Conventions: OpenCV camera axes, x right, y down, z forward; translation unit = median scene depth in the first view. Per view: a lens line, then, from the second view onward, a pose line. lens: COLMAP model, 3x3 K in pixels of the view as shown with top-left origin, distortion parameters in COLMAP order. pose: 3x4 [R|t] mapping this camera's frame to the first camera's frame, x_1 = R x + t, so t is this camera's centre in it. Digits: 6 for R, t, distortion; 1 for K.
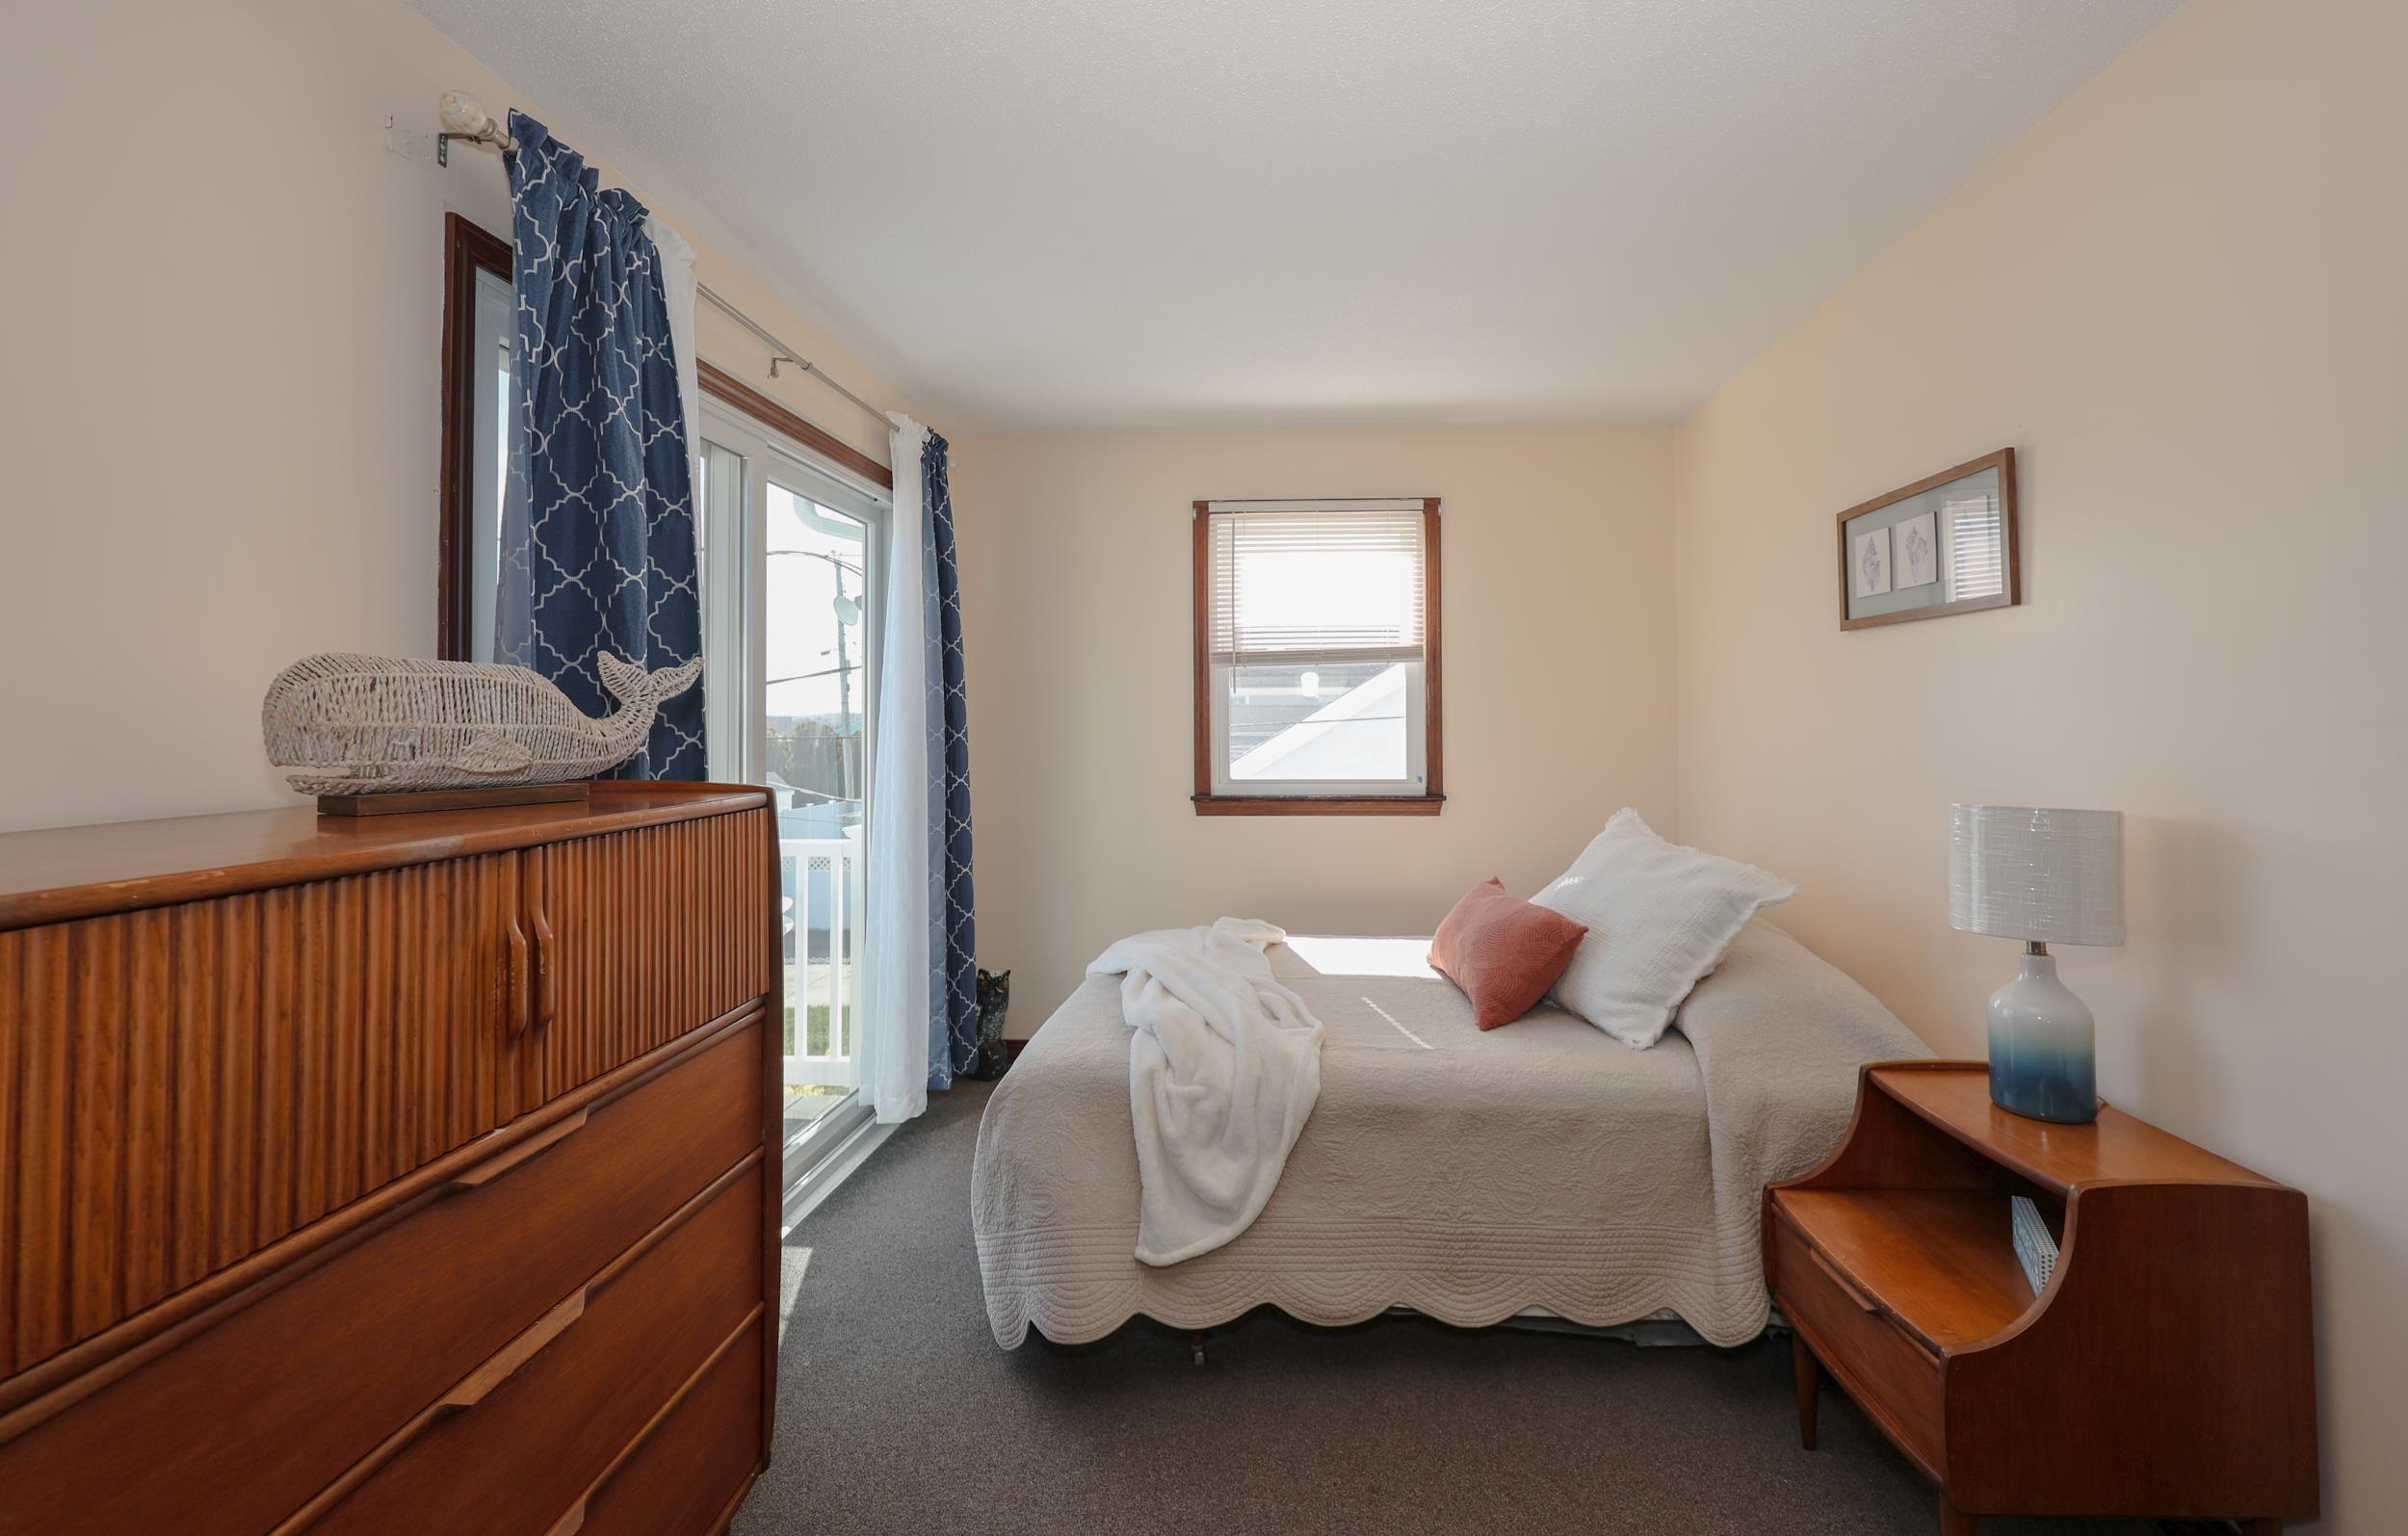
lens RADIAL K [[1023.4, 0, 1264.3], [0, 1023.4, 697.6], [0, 0, 1]] dist [-0.002070, 0.000760]
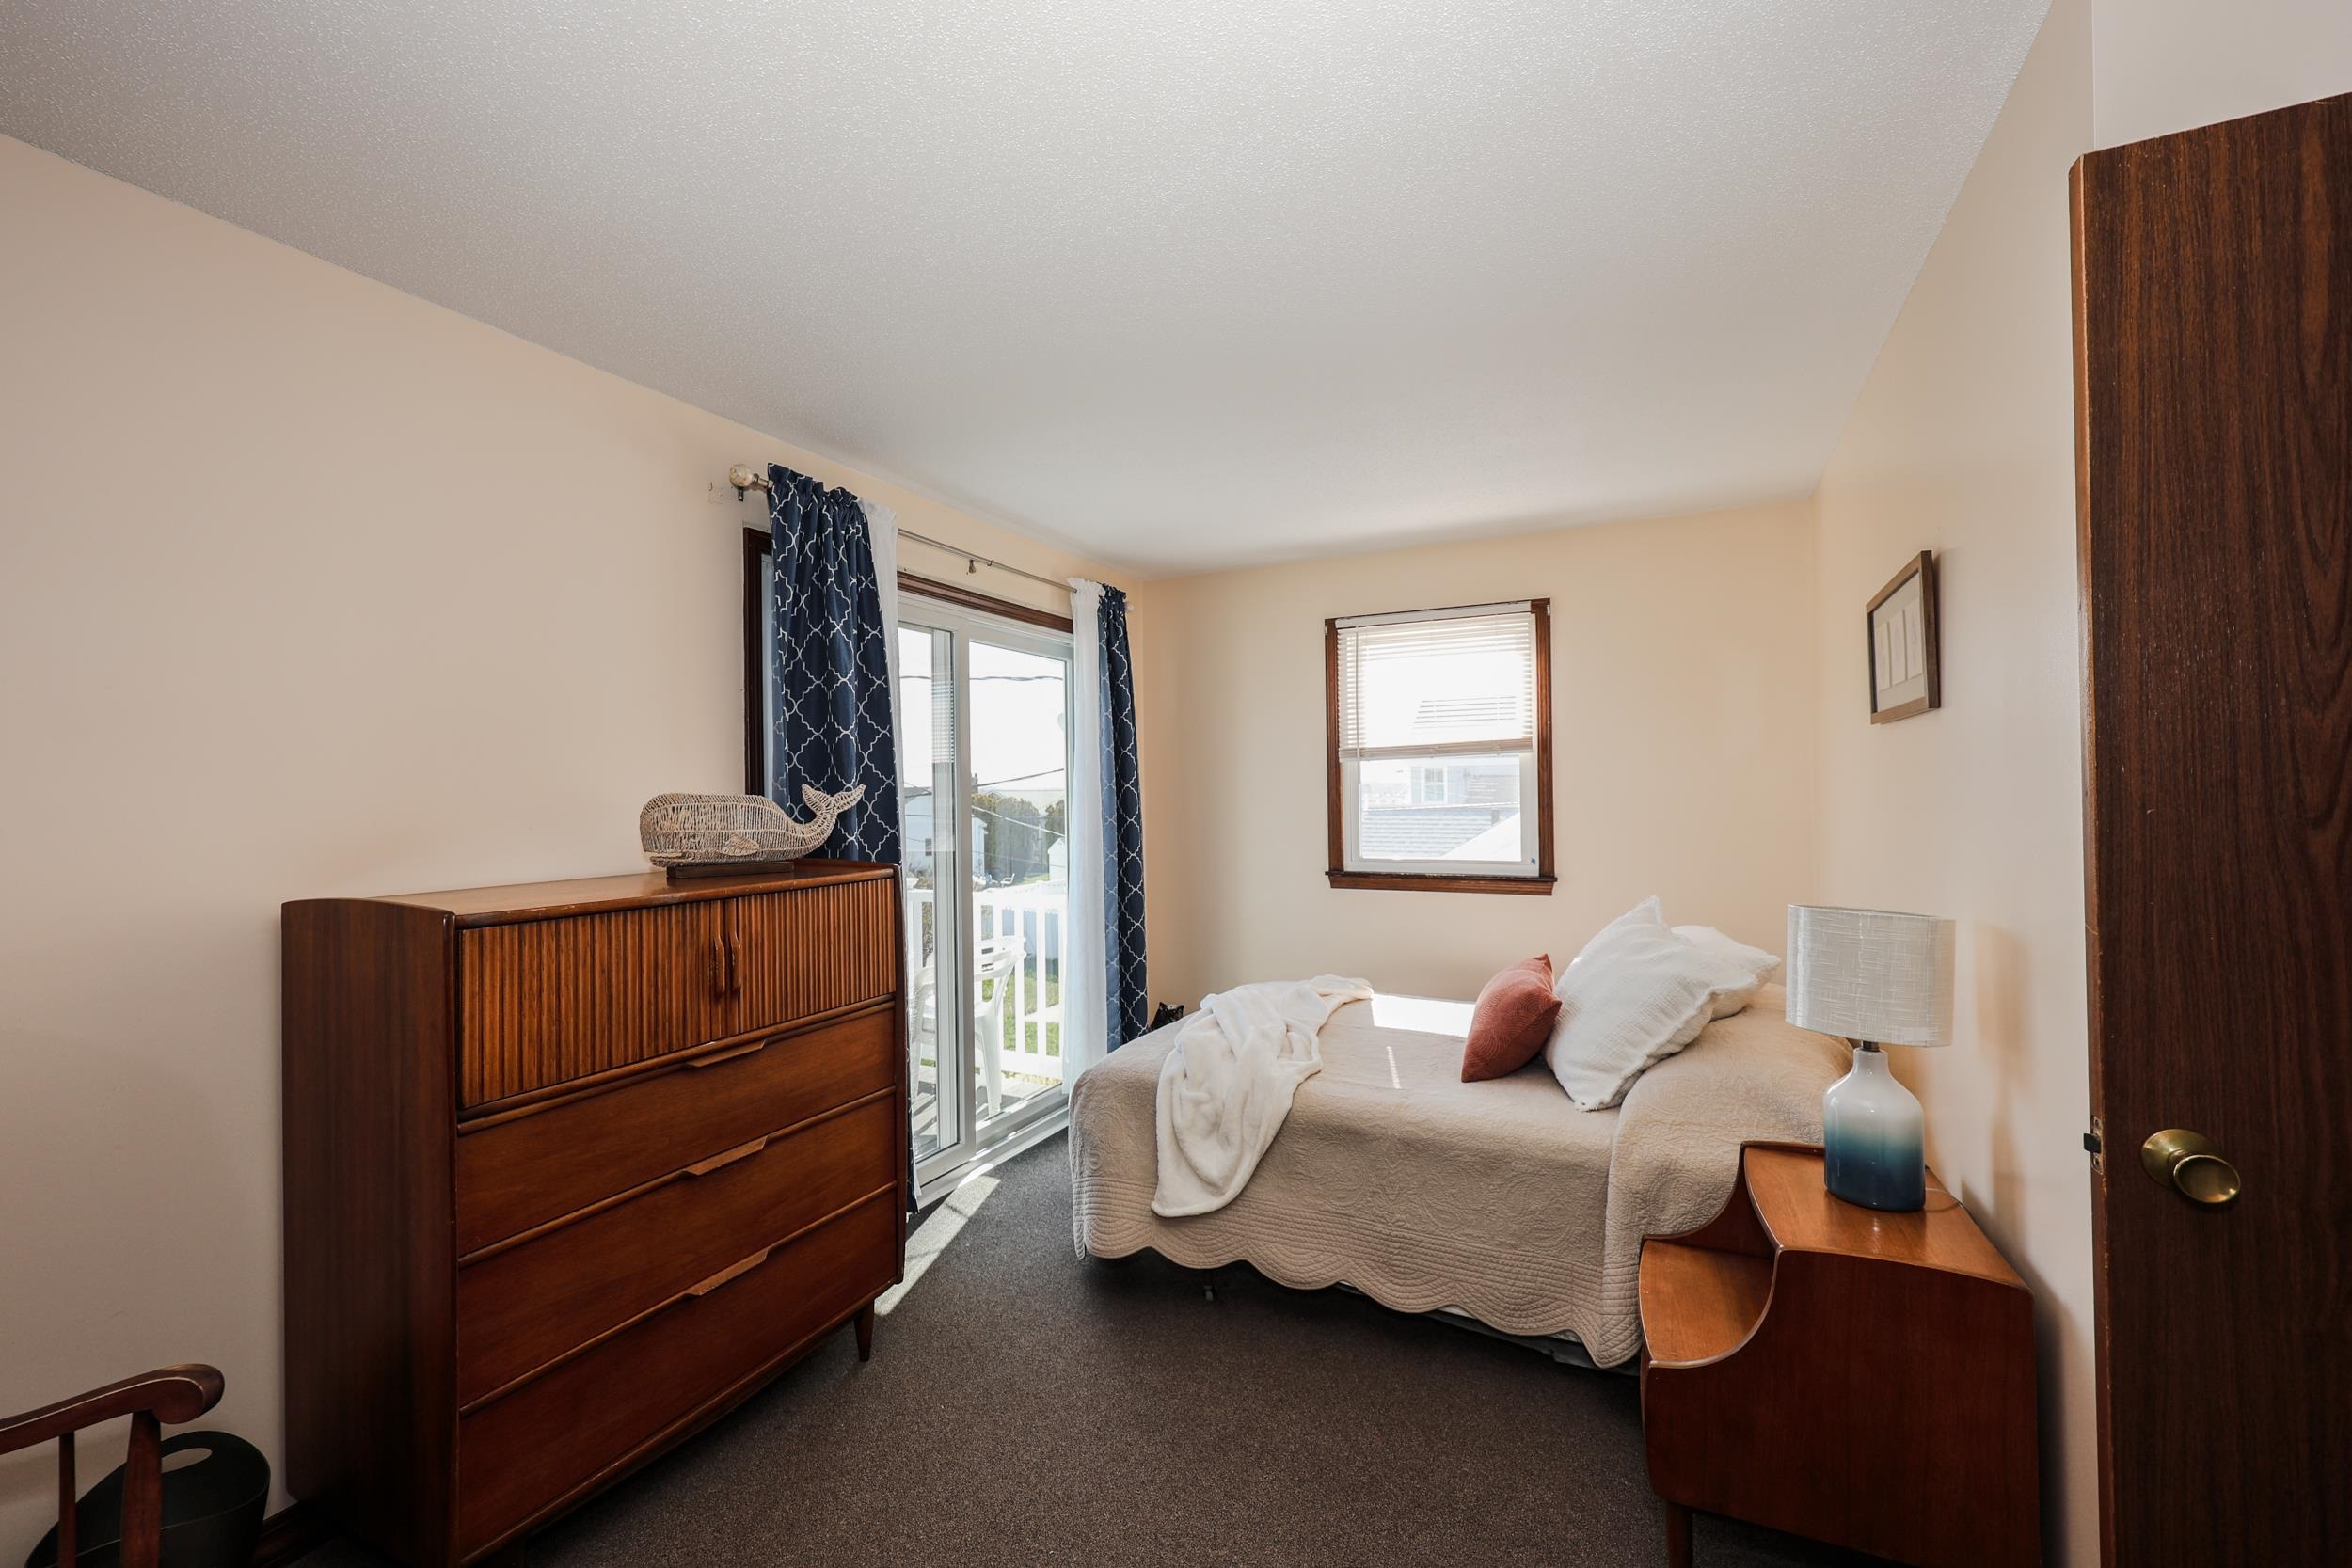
lens RADIAL K [[979.2, 0, 1176.6], [0, 979.2, 785.5], [0, 0, 1]] dist [-0.002993, 0.000025]
pose [[0.910237, -0.010305, -0.413960, 0.453793], [0.018525, 0.999703, 0.015848, -0.044074], [0.413674, -0.022094, 0.910157, -0.175441]]
